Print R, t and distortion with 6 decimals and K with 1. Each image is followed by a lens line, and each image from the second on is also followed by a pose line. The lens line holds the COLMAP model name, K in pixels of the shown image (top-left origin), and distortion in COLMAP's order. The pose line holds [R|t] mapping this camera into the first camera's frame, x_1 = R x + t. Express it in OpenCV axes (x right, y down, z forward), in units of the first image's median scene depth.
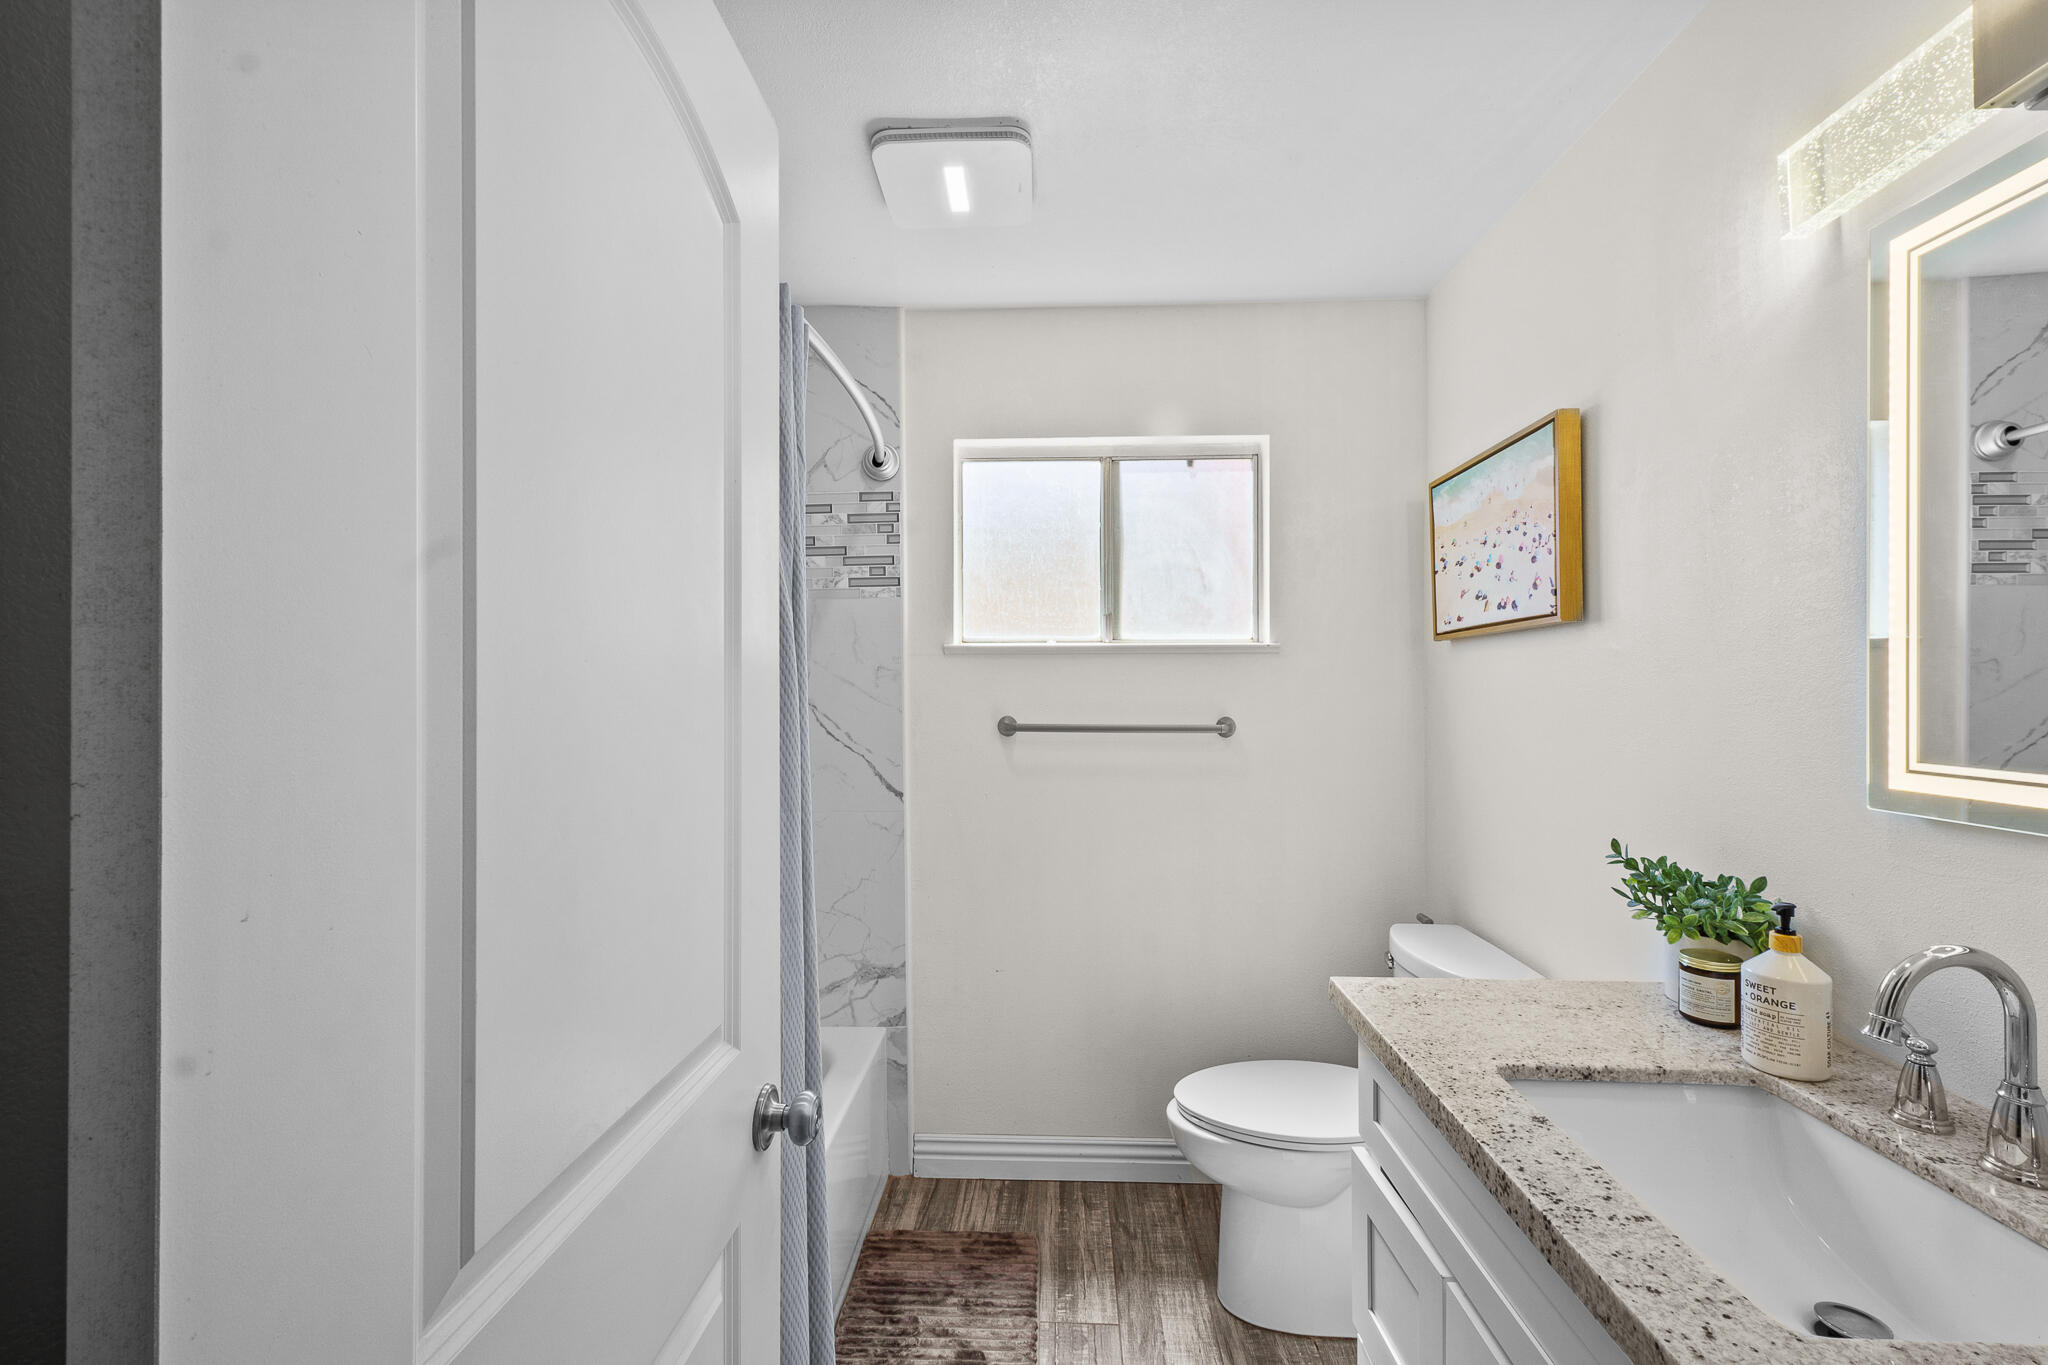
lens RADIAL K [[889.6, 0, 1024.4], [0, 889.6, 687.3], [0, 0, 1]] dist [0.012969, -0.001237]
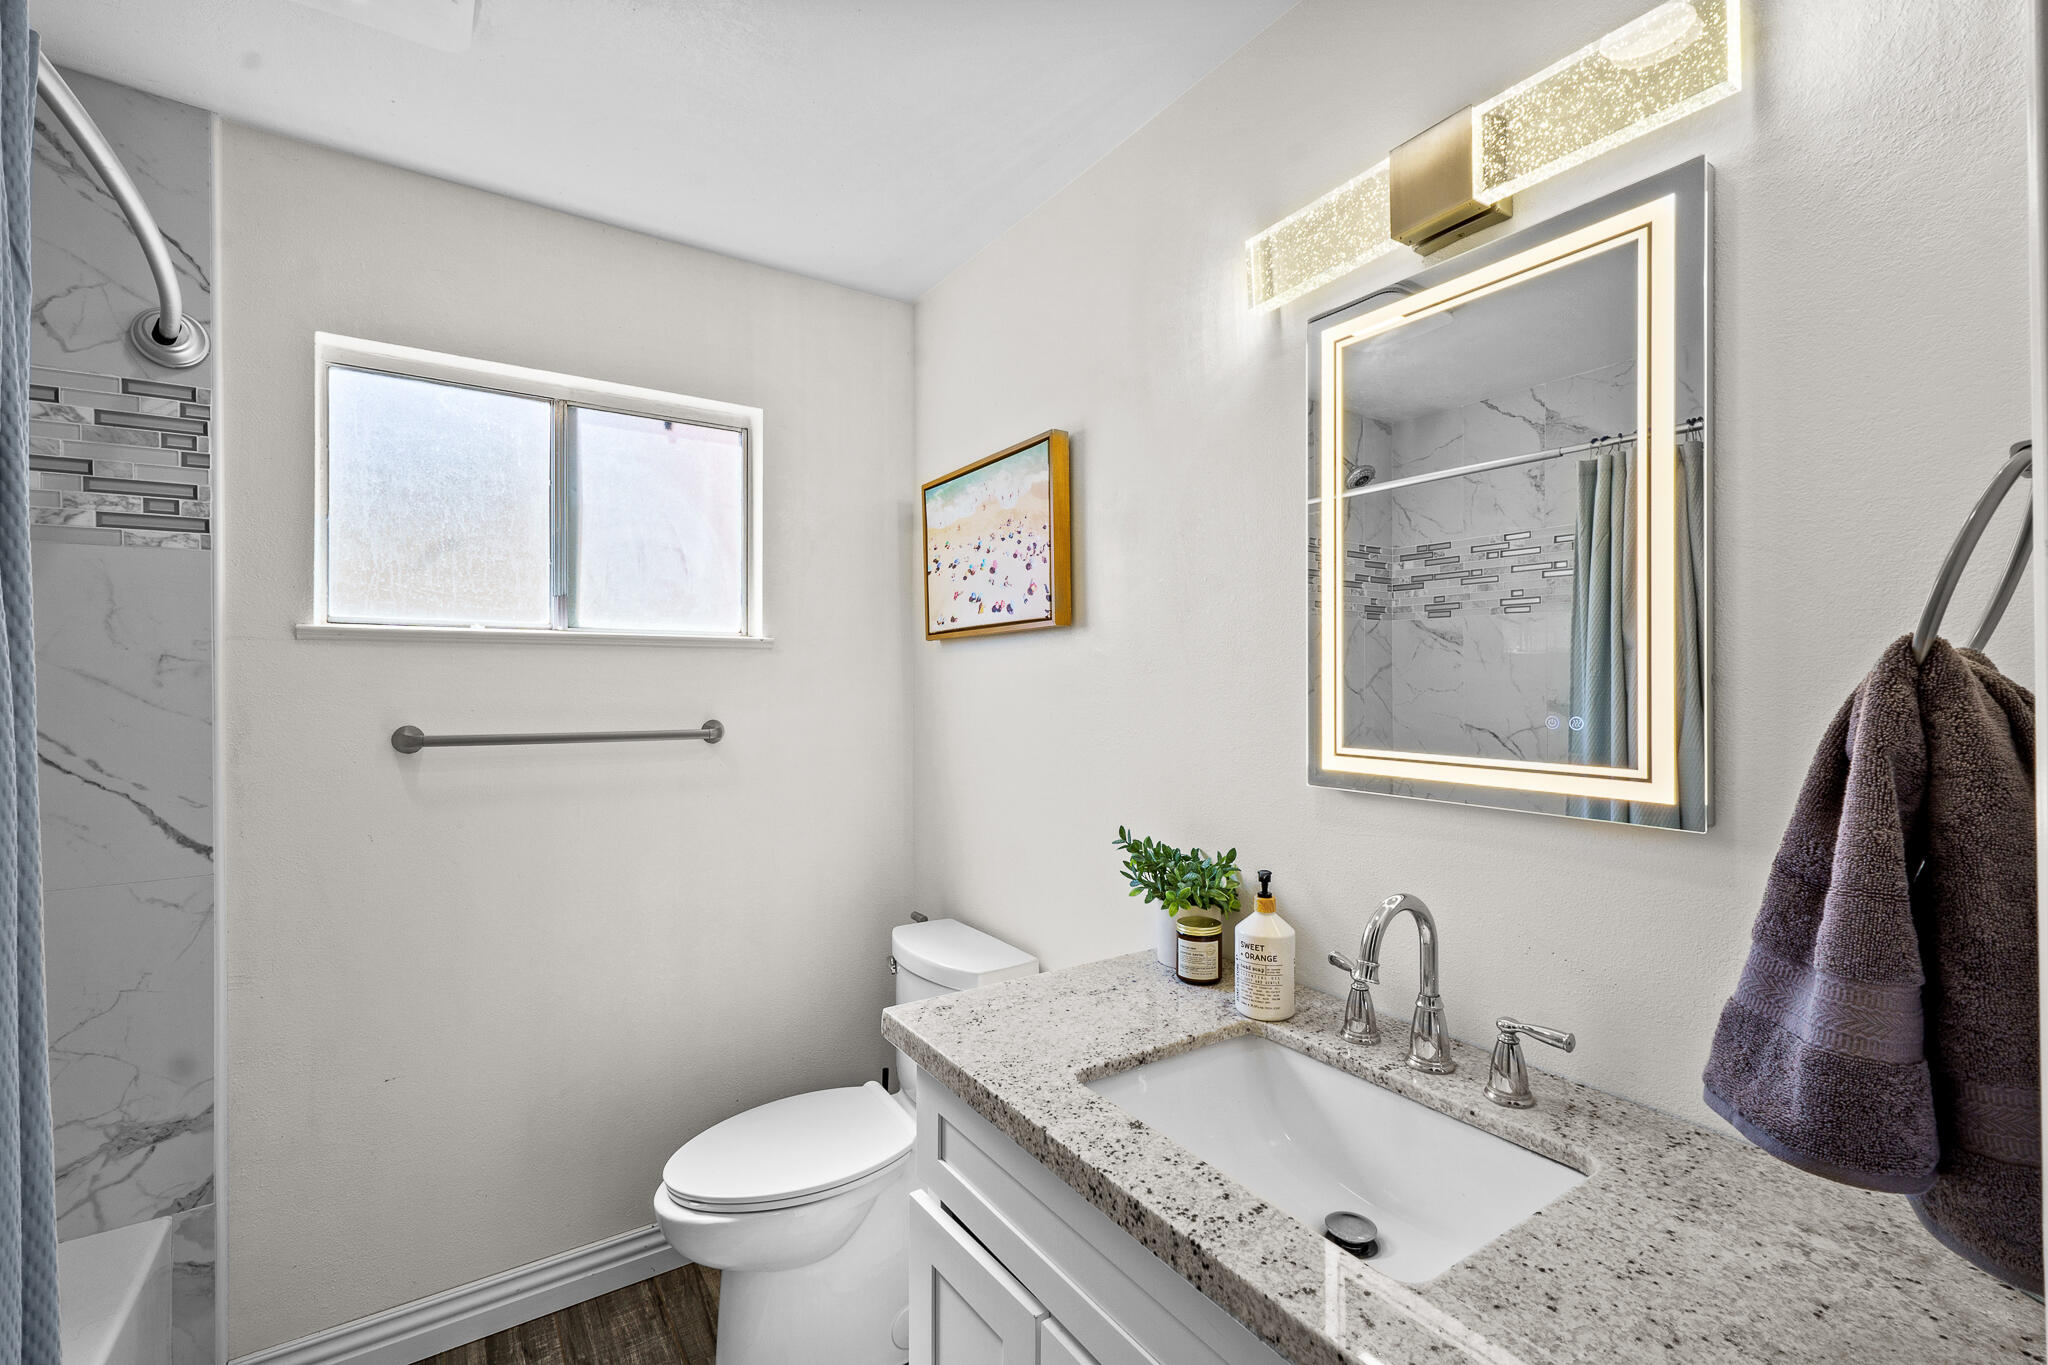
lens RADIAL K [[889.6, 0, 1027.1], [0, 889.6, 674.8], [0, 0, 1]] dist [0.012969, -0.001237]
pose [[0.807225, 0.006037, 0.590213, -0.060505], [-0.000102, 0.999949, -0.010087, -0.003196], [-0.590244, 0.008082, 0.807184, 0.149762]]
